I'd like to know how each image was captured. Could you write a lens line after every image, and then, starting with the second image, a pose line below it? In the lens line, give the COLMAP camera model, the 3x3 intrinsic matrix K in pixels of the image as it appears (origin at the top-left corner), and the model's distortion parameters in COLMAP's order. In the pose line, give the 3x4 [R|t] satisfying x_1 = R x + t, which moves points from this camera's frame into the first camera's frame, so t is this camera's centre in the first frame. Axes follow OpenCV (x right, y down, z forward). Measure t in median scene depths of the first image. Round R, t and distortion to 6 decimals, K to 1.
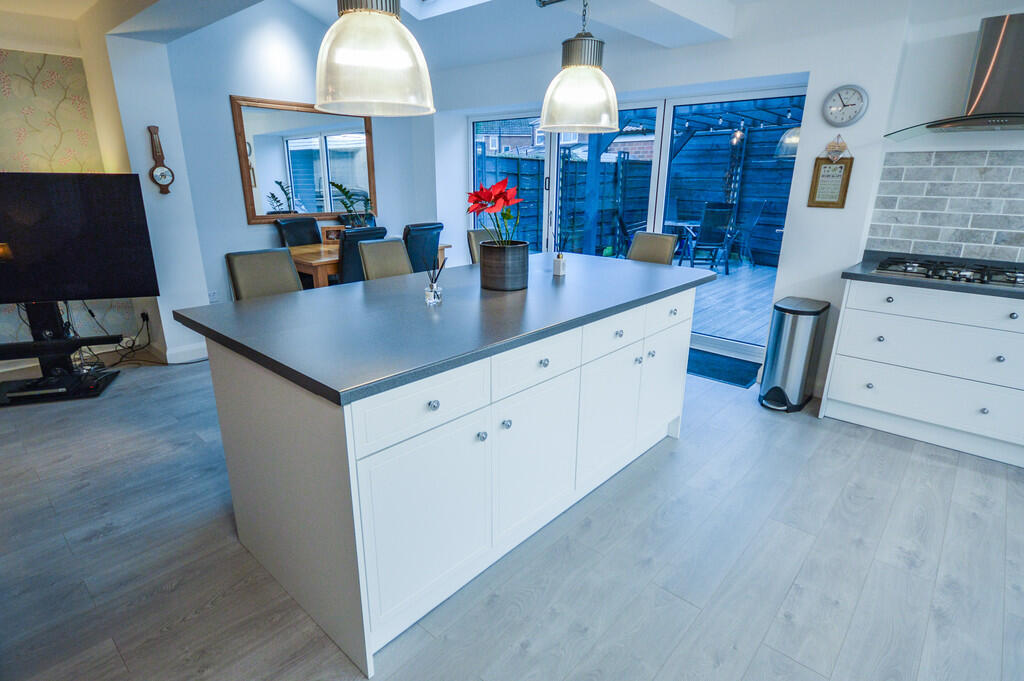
lens RADIAL K [[536.7, 0, 512.0], [0, 536.7, 340.5], [0, 0, 1]] dist [0.000319, -0.000767]
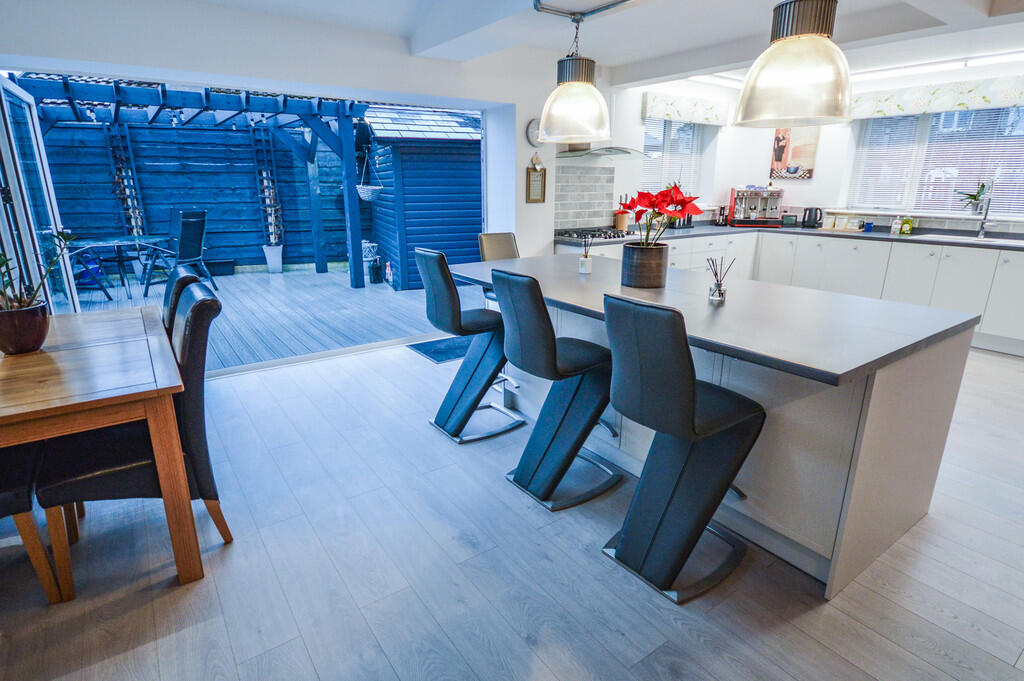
lens RADIAL K [[536.7, 0, 512.0], [0, 536.7, 340.5], [0, 0, 1]] dist [0.000319, -0.000767]
pose [[0.212041, -0.282516, 0.935534, -0.858359], [0.287148, 0.933056, 0.216685, -0.235103], [-0.934122, 0.222691, 0.278970, 0.747829]]
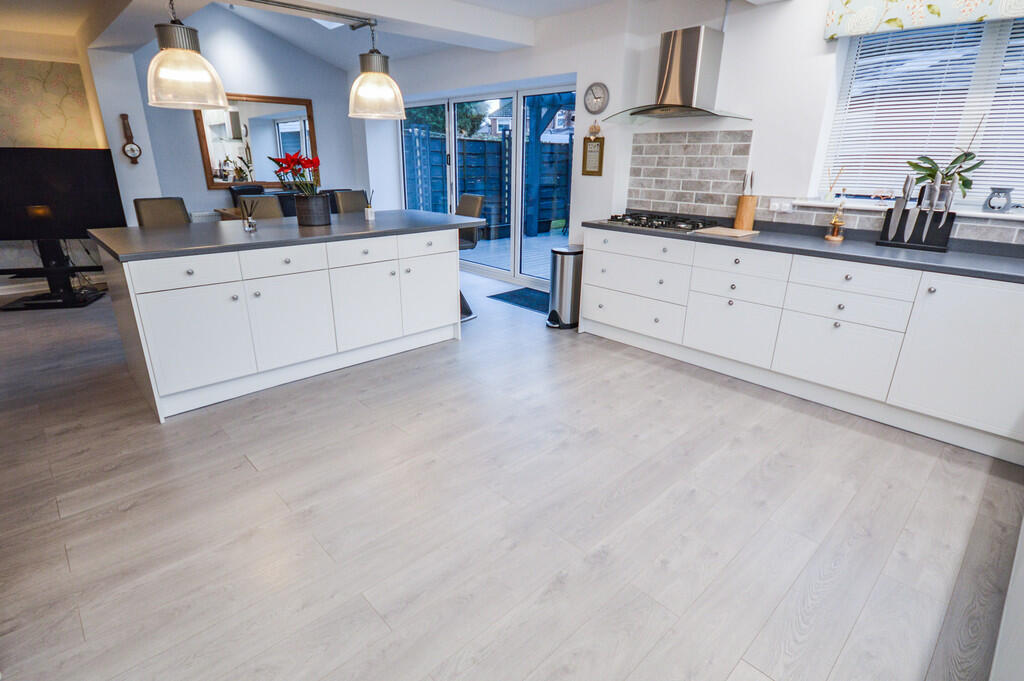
lens RADIAL K [[522.5, 0, 512.0], [0, 522.5, 340.5], [0, 0, 1]] dist [-0.002031, -0.001332]
pose [[0.996860, 0.030355, -0.073129, 0.497090], [-0.027600, 0.998882, 0.038390, 0.116867], [0.074213, -0.036251, 0.996583, -0.320881]]
